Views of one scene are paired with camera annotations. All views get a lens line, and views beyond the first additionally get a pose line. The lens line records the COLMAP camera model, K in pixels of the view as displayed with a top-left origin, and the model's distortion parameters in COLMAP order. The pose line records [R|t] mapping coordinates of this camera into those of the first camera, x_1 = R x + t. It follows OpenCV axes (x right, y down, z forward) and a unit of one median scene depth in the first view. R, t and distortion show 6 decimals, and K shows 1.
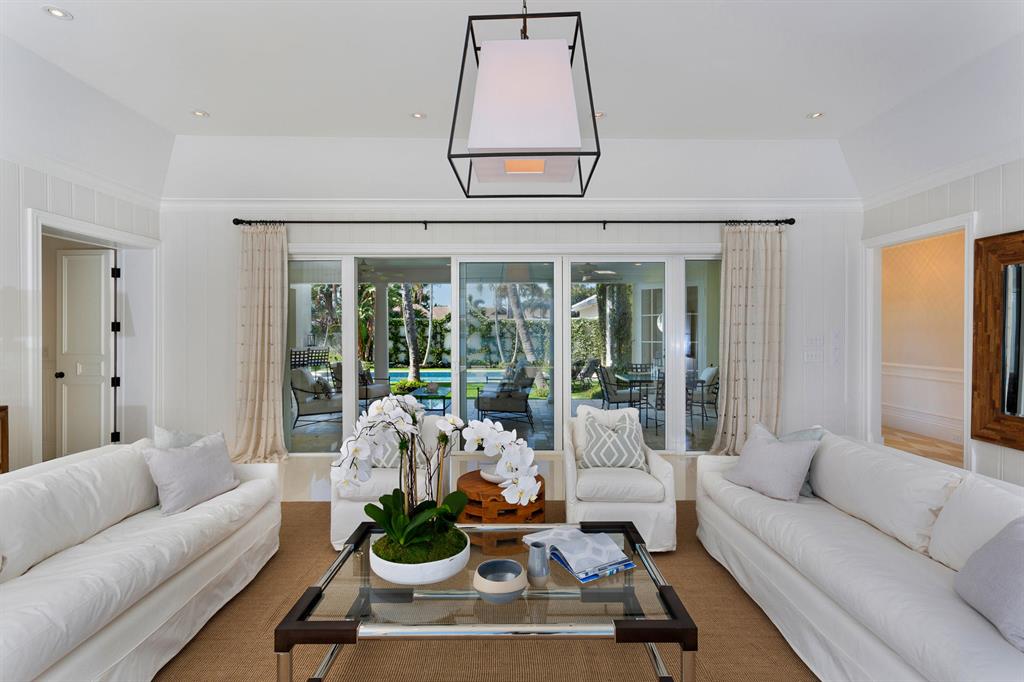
lens RADIAL K [[490.1, 0, 512.0], [0, 490.1, 341.0], [0, 0, 1]] dist [-0.000239, -0.000042]
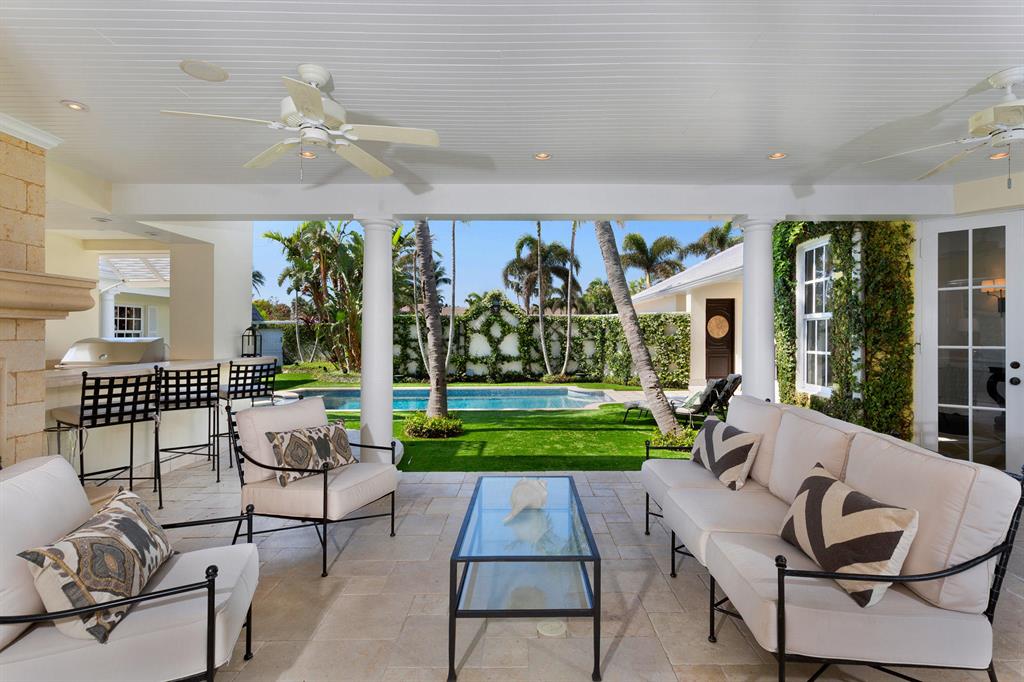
lens RADIAL K [[490.1, 0, 512.0], [0, 490.1, 341.0], [0, 0, 1]] dist [-0.000239, -0.000042]
pose [[0.999734, -0.000196, -0.023049, -0.058361], [0.000019, 0.999970, -0.007683, -0.000645], [0.023050, 0.007680, 0.999705, 0.266339]]
